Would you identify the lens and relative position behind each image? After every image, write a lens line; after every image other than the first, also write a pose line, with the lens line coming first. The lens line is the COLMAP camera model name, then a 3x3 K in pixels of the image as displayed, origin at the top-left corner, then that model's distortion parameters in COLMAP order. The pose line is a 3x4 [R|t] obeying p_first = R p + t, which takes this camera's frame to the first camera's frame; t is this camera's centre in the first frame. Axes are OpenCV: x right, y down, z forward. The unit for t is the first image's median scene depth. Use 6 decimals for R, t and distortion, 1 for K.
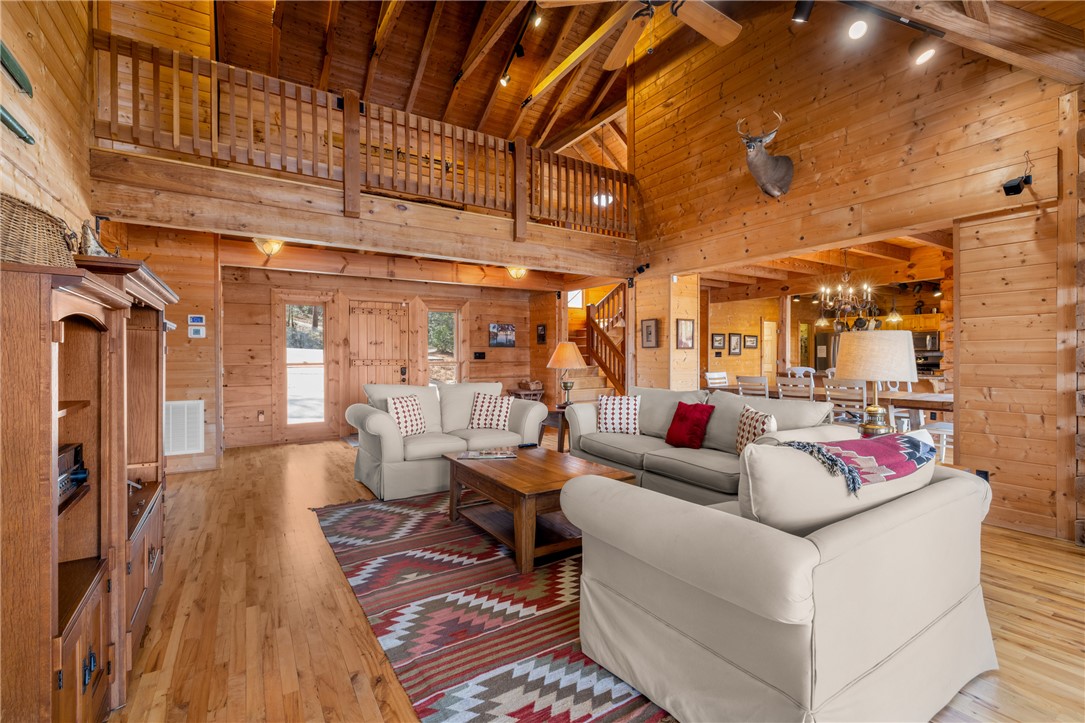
lens RADIAL K [[473.7, 0, 541.4], [0, 473.7, 359.9], [0, 0, 1]] dist [0.001400, -0.000773]
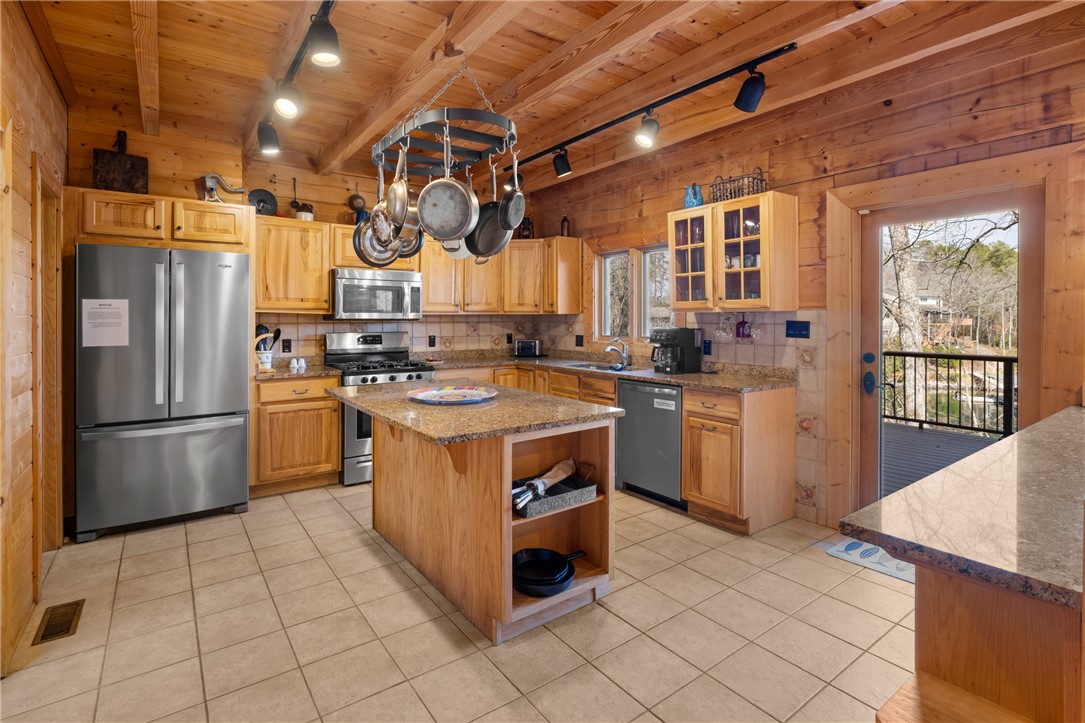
lens RADIAL K [[523.6, 0, 529.6], [0, 523.6, 317.6], [0, 0, 1]] dist [-0.009991, 0.003362]
pose [[-0.047966, 0.000365, 0.998849, 0.374831], [0.011635, 0.999932, 0.000194, -0.020573], [-0.998781, 0.011631, -0.047967, 0.943206]]
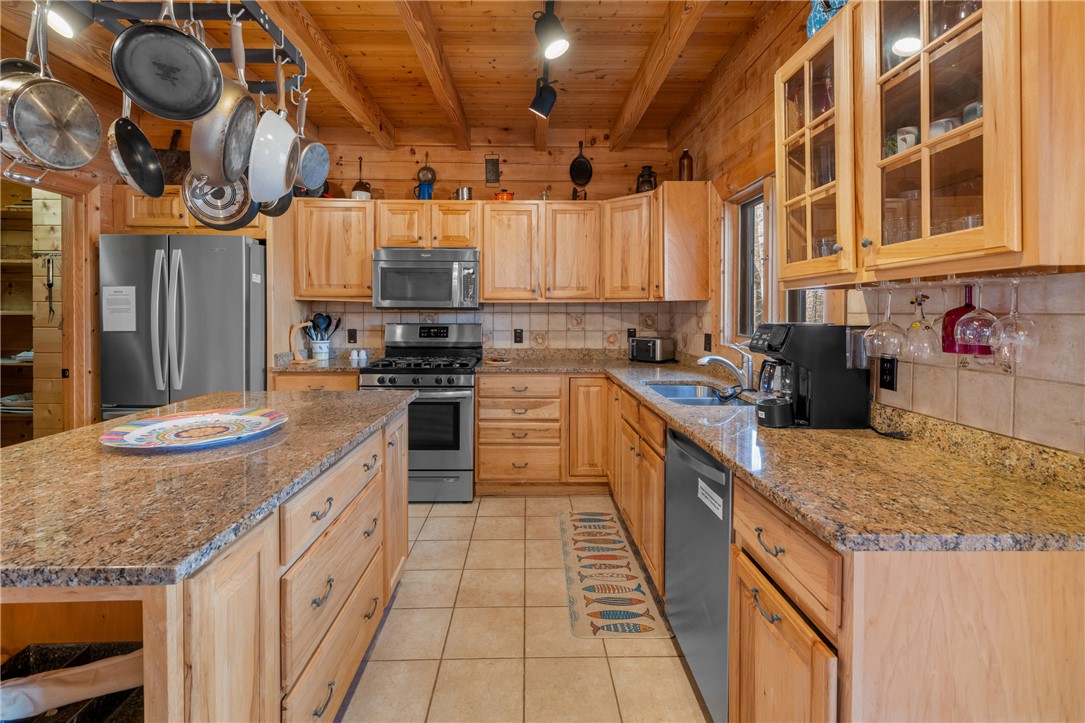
lens RADIAL K [[473.7, 0, 534.3], [0, 473.7, 312.4], [0, 0, 1]] dist [0.001400, -0.000773]
pose [[0.523141, 0.001679, 0.852245, 0.580886], [0.006480, 0.999961, -0.005948, -0.014766], [-0.852222, 0.008634, 0.523110, 0.805164]]
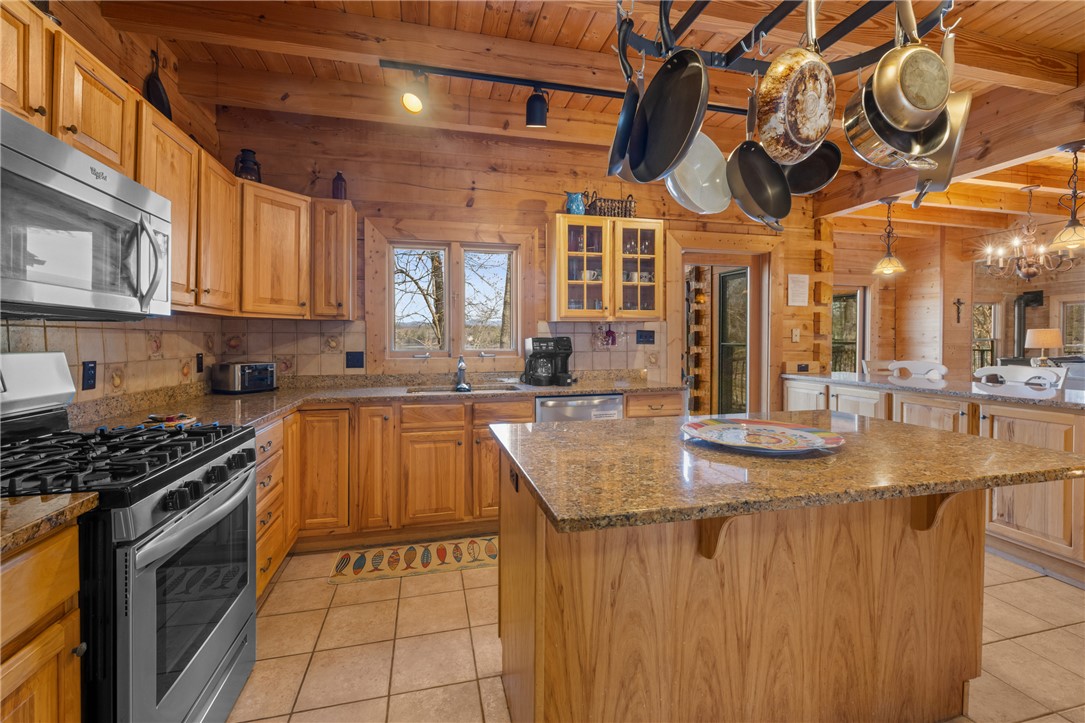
lens RADIAL K [[473.7, 0, 552.0], [0, 473.7, 342.4], [0, 0, 1]] dist [0.001400, -0.000773]
pose [[-0.954080, 0.002308, 0.299542, 0.668060], [0.006981, 0.999870, 0.014530, -0.012532], [-0.299470, 0.015954, -0.953972, 1.139440]]
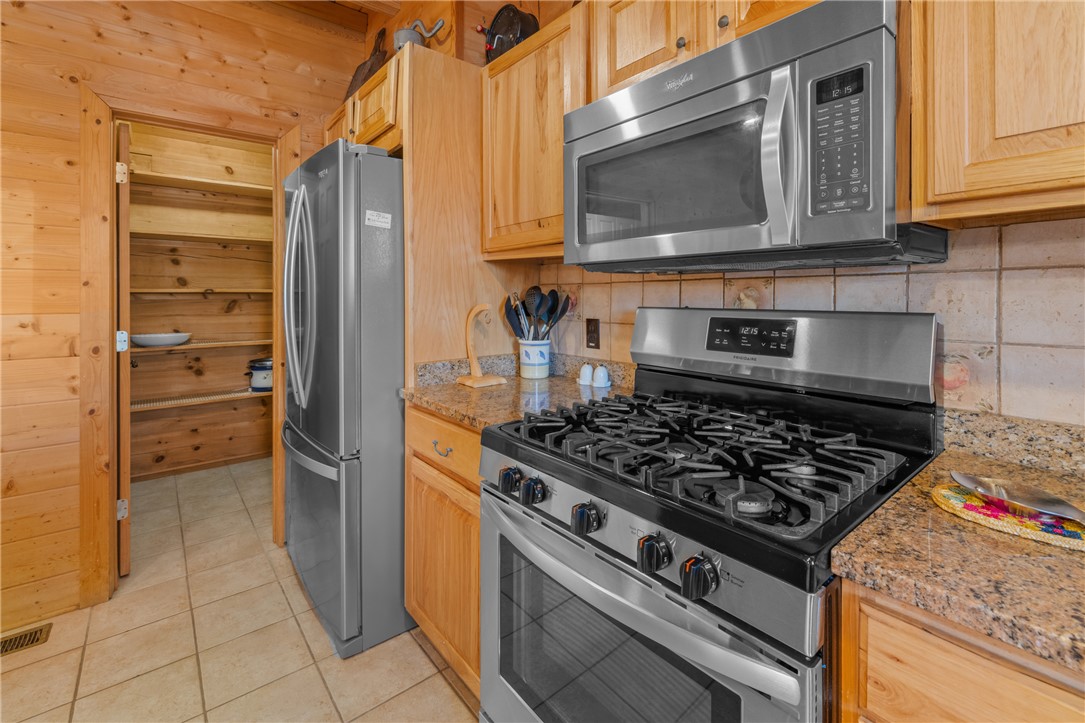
lens RADIAL K [[473.7, 0, 548.6], [0, 473.7, 297.6], [0, 0, 1]] dist [0.001400, -0.000773]
pose [[0.992631, -0.003898, 0.121117, 0.789595], [0.005024, 0.999947, -0.008995, -0.010958], [-0.121075, 0.009537, 0.992597, 0.951541]]
